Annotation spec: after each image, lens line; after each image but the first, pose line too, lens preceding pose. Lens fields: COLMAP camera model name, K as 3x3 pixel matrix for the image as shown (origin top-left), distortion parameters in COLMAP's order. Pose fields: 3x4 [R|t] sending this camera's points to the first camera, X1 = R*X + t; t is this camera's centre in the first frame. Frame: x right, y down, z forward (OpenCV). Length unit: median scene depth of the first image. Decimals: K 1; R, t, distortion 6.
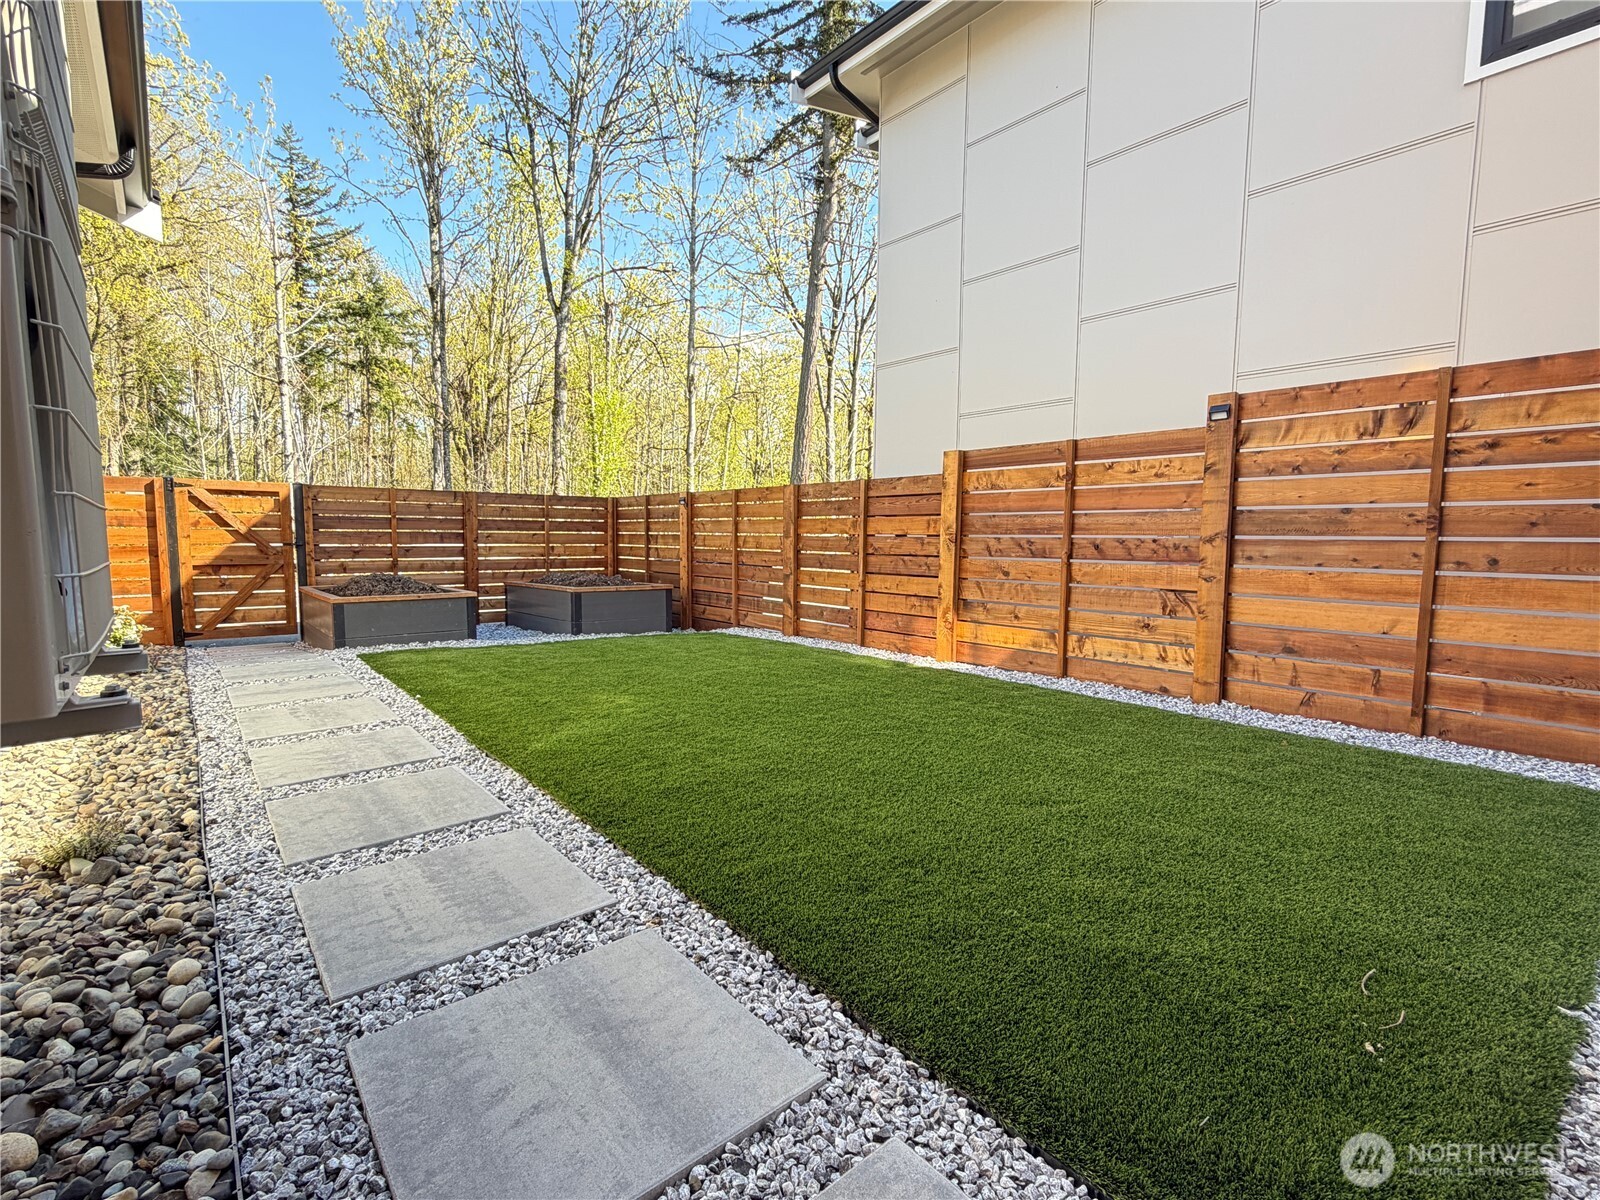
lens RADIAL K [[738.0, 0, 797.5], [0, 738.0, 601.8], [0, 0, 1]] dist [0.000347, 0.000247]
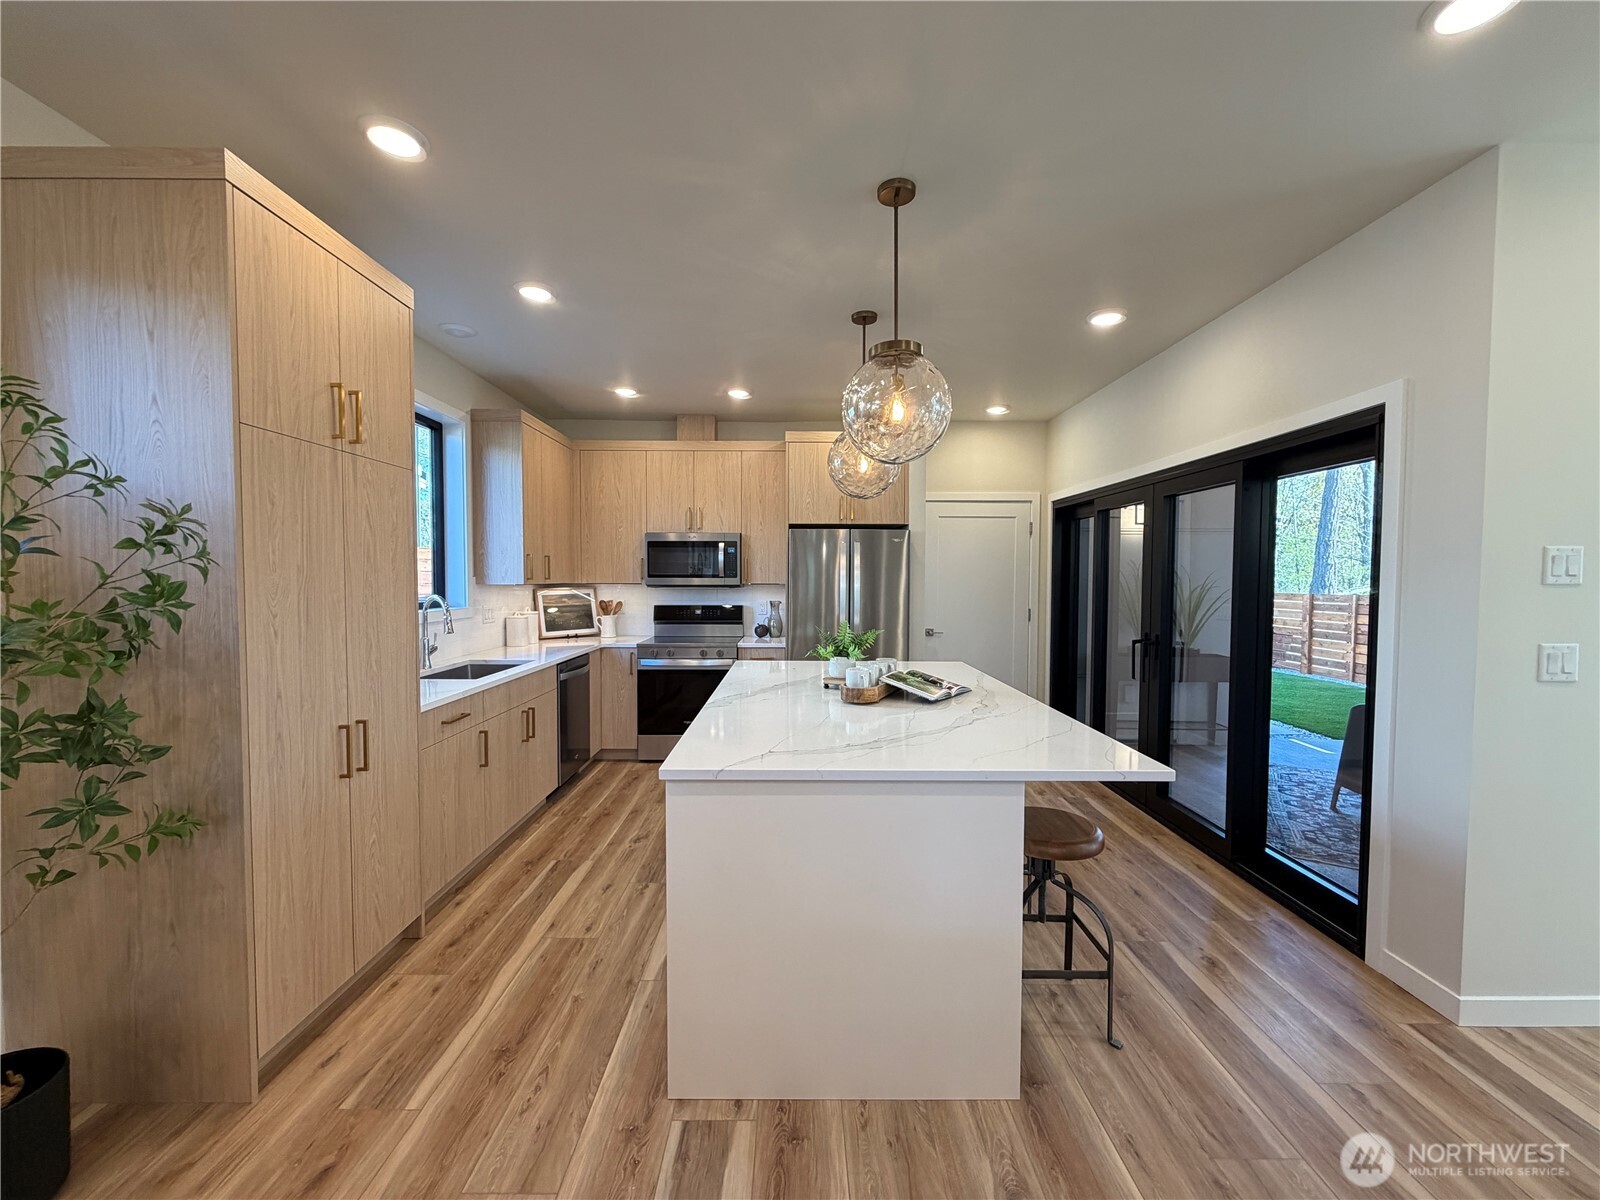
lens RADIAL K [[638.0, 0, 796.6], [0, 638.0, 600.5], [0, 0, 1]] dist [-0.001035, 0.000126]
pose [[0.771257, 0.024285, -0.636061, 0.022470], [-0.064296, 0.997133, -0.039891, 0.008874], [0.633268, 0.071663, 0.770607, -1.201291]]
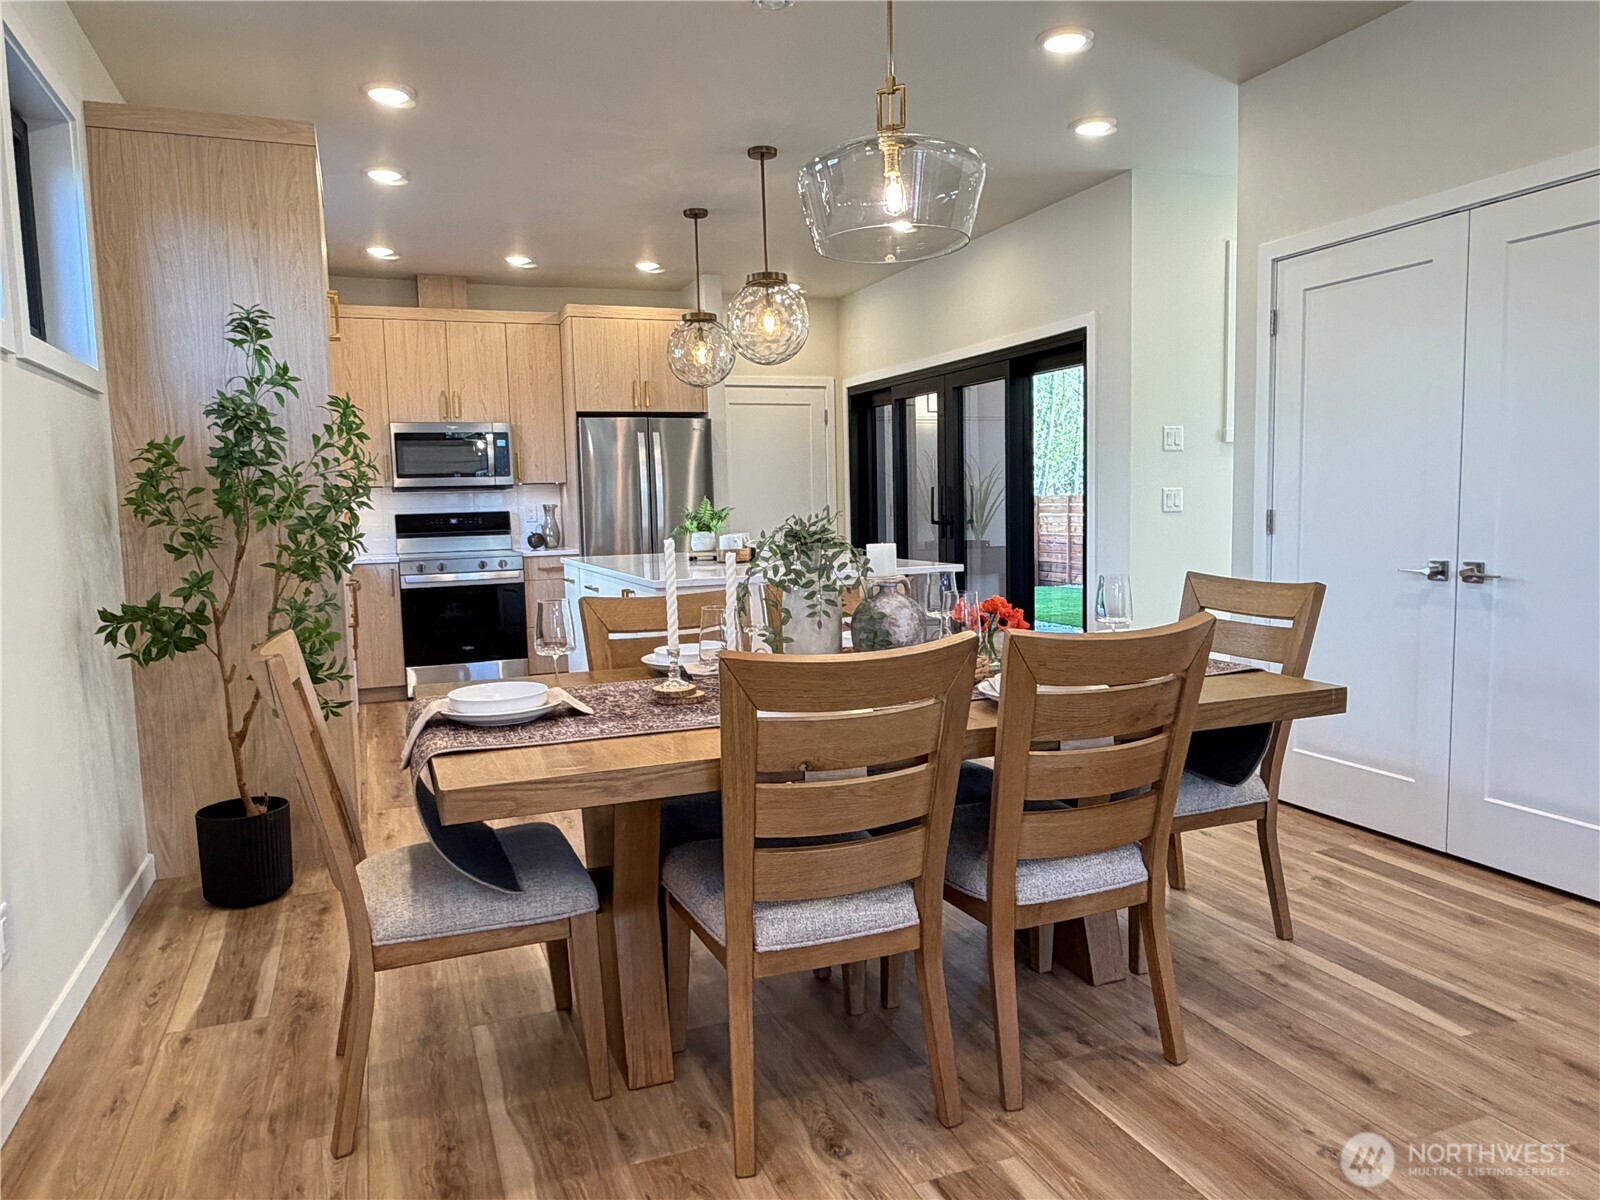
lens RADIAL K [[1082.2, 0, 797.2], [0, 1082.2, 603.5], [0, 0, 1]] dist [0.003955, -0.000816]
pose [[0.950408, 0.003295, -0.310988, 0.098475], [-0.002472, 0.999992, 0.003041, 0.083533], [0.310995, -0.002121, 0.950409, -1.626653]]
